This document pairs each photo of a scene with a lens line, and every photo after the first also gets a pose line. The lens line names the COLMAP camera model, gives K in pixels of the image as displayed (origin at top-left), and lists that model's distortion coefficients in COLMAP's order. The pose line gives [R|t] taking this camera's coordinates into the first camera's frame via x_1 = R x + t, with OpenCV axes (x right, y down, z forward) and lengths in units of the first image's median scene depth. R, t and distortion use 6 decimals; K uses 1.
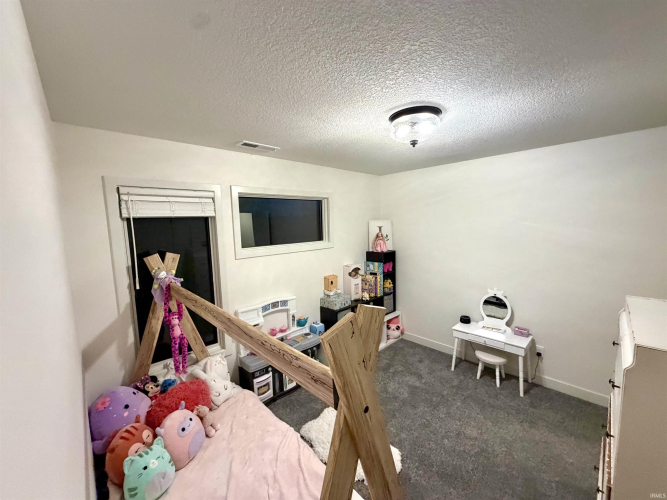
lens RADIAL K [[265.4, 0, 332.0], [0, 265.4, 250.7], [0, 0, 1]] dist [-0.000200, 0.000109]
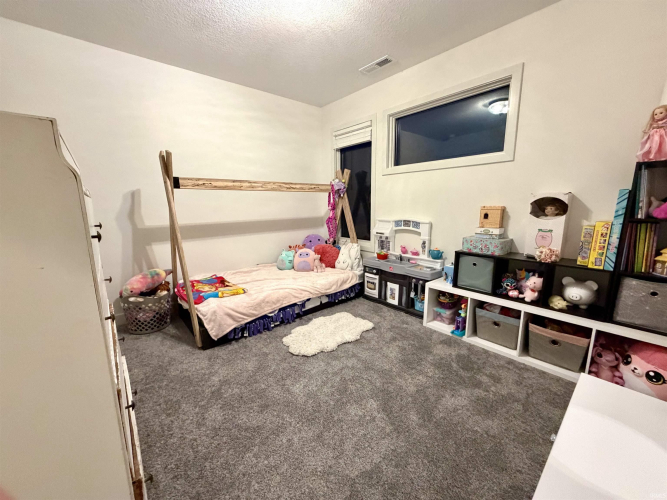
lens RADIAL K [[265.4, 0, 332.0], [0, 265.4, 250.7], [0, 0, 1]] dist [-0.000200, 0.000109]
pose [[-0.052356, 0.203621, -0.977649, 0.823055], [-0.096368, 0.973392, 0.207895, 0.127047], [0.993968, 0.105099, -0.031340, 0.781143]]
